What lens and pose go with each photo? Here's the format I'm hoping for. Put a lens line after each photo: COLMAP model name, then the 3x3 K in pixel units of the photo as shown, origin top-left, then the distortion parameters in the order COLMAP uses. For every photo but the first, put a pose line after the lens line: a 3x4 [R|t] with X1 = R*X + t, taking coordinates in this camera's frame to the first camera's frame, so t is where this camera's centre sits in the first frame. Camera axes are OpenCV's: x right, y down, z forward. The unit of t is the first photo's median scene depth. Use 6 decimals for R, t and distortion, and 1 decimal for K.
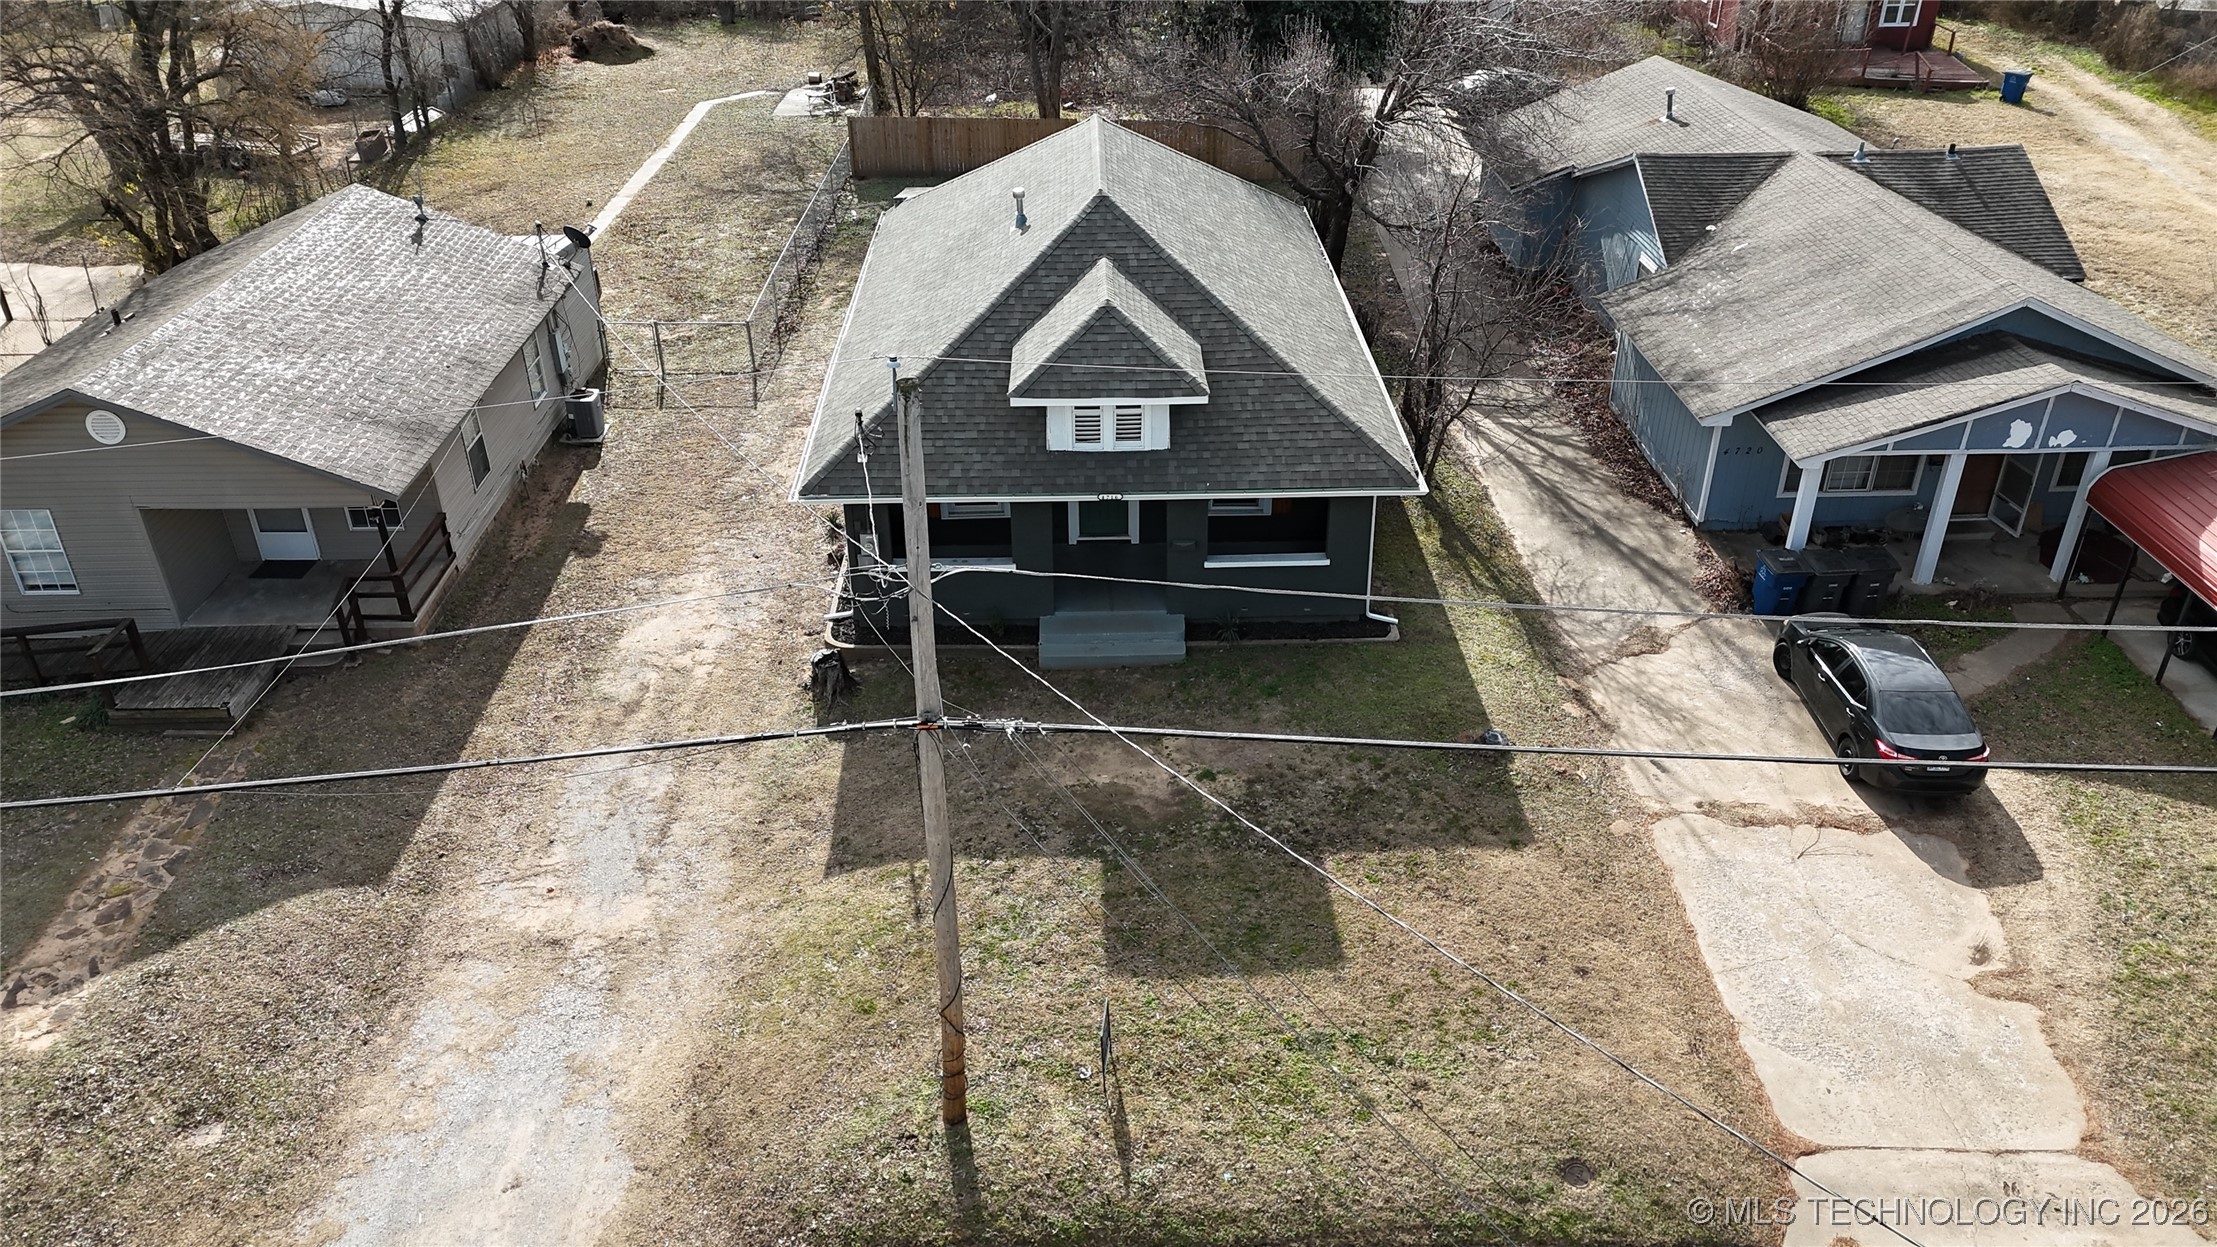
lens RADIAL K [[1619.9, 0, 1112.1], [0, 1619.9, 630.1], [0, 0, 1]] dist [0.075139, -0.066937]
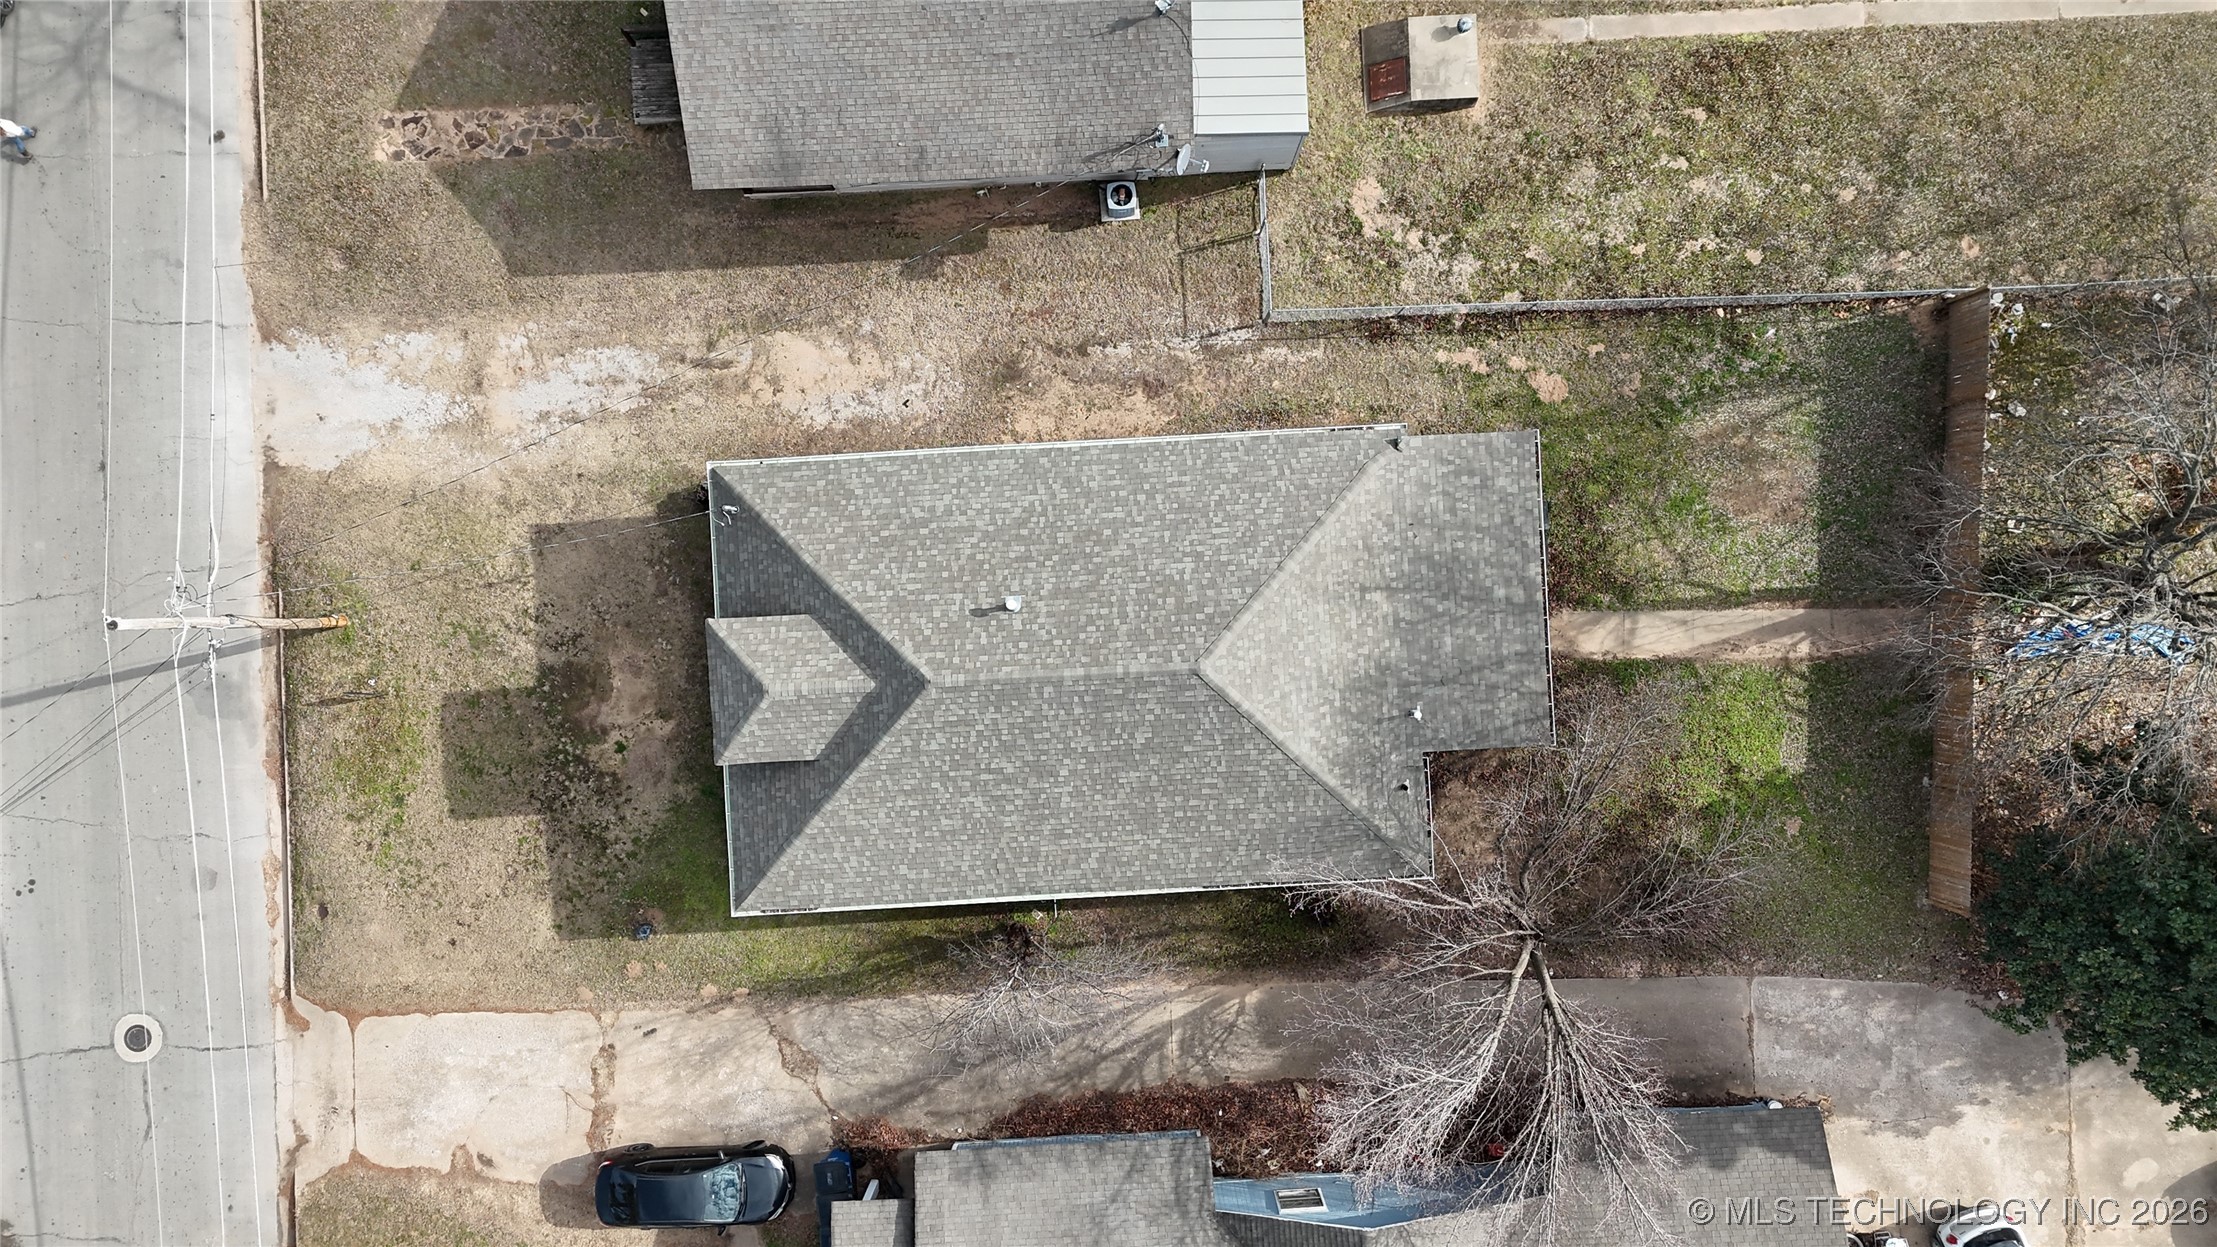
lens RADIAL K [[1619.9, 0, 1112.1], [0, 1619.9, 630.1], [0, 0, 1]] dist [0.075139, -0.066937]
pose [[0.028820, 0.999531, 0.010353, -0.053484], [-0.503174, 0.005558, 0.864167, -1.374383], [0.863704, -0.030115, 0.503099, 0.544318]]
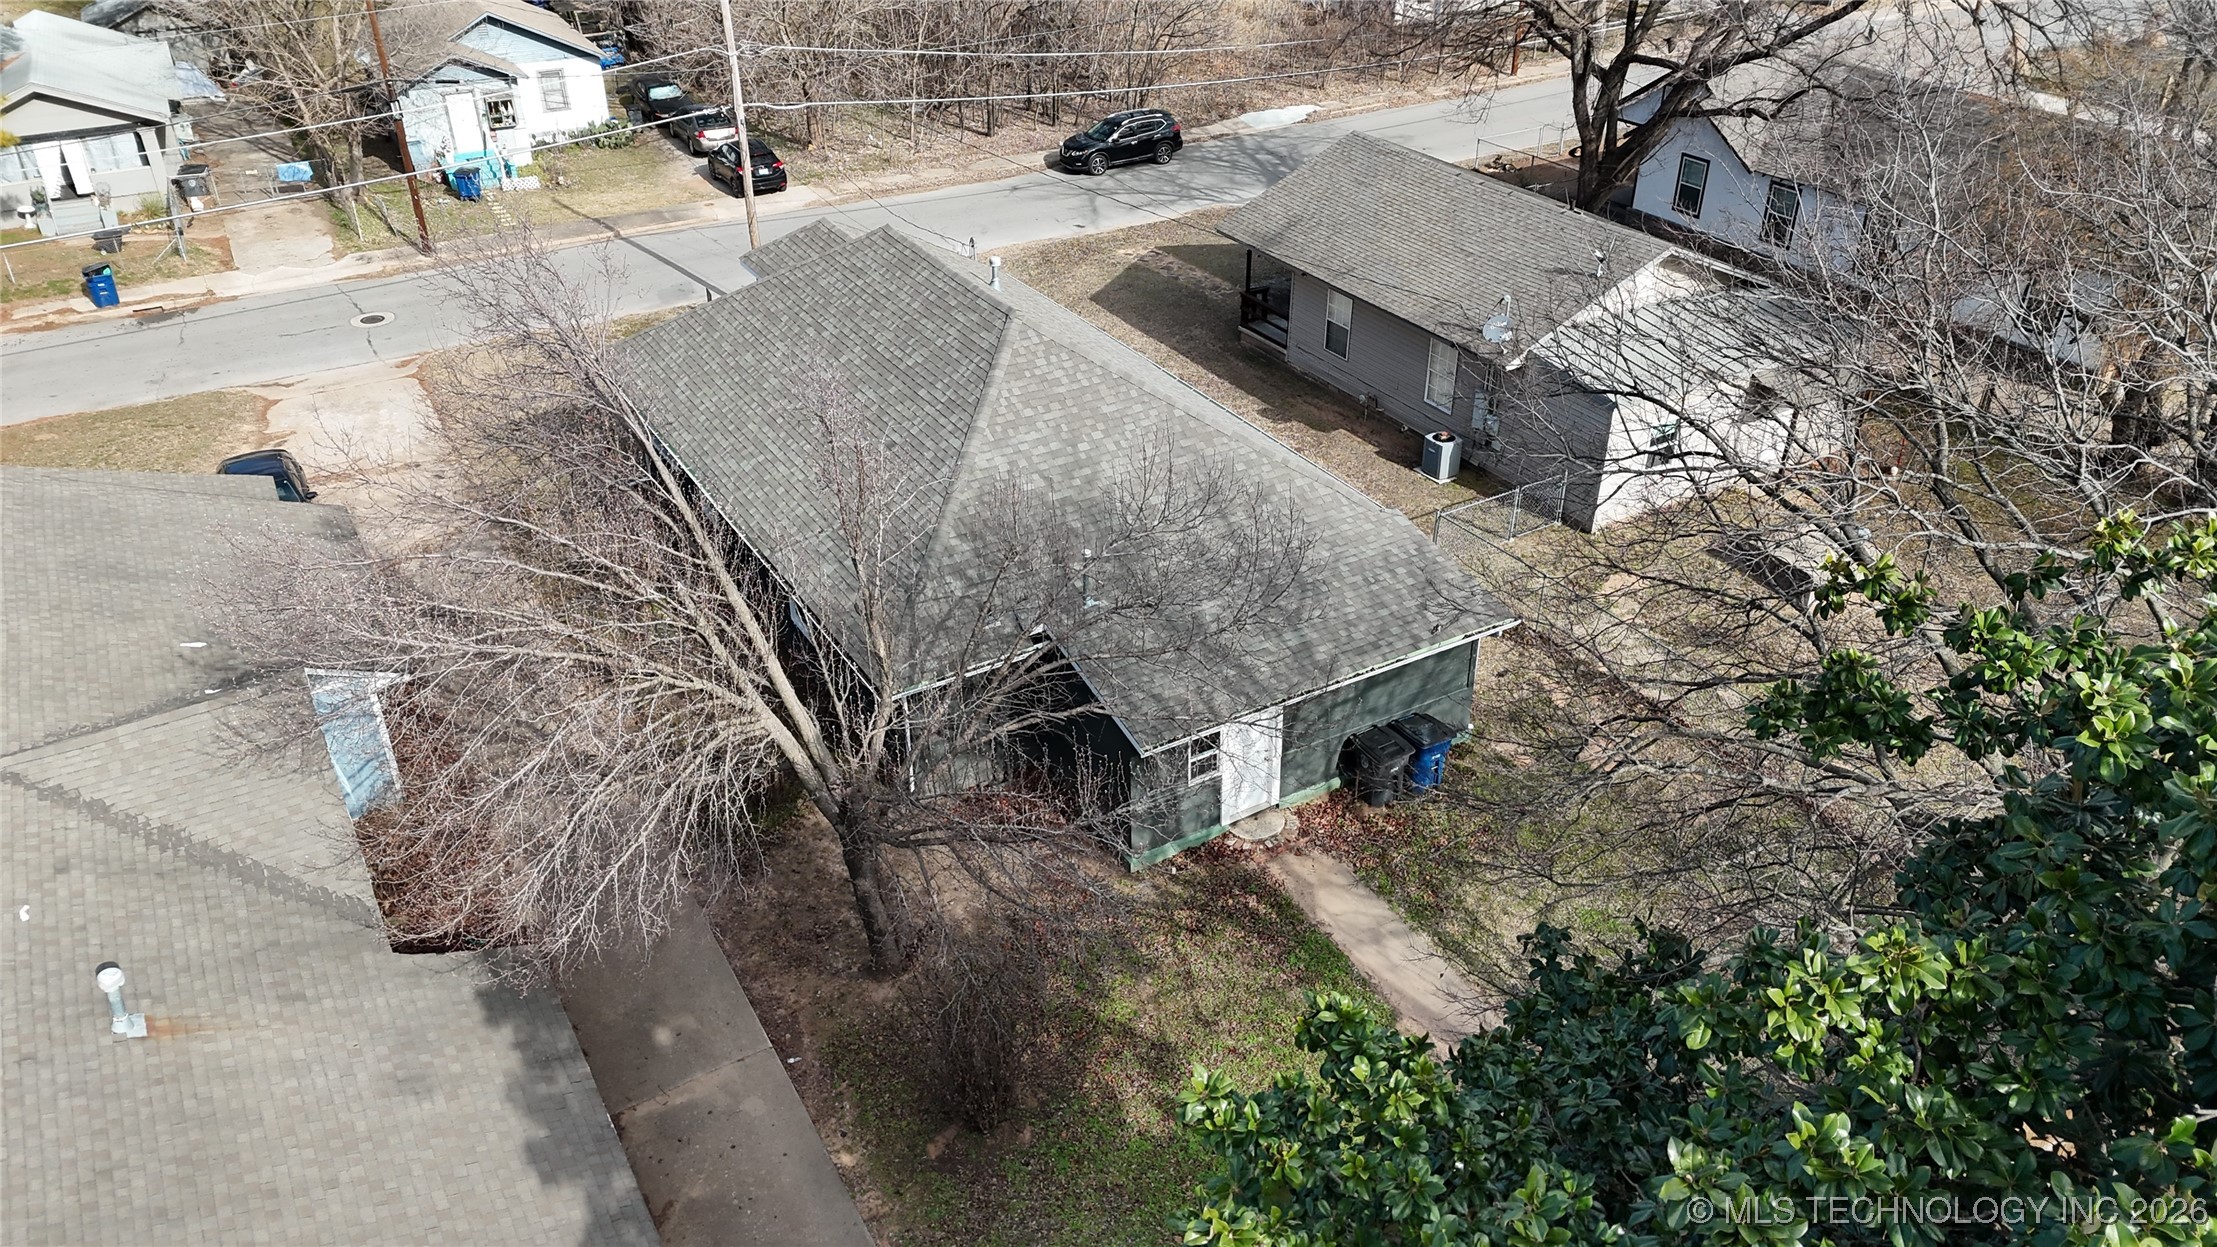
lens RADIAL K [[1619.9, 0, 1112.1], [0, 1619.9, 630.1], [0, 0, 1]] dist [0.075139, -0.066937]
pose [[-0.868209, 0.268870, -0.417040, 0.429647], [-0.243628, 0.501203, 0.830326, -1.147967], [0.432272, 0.822499, -0.369645, 1.770180]]
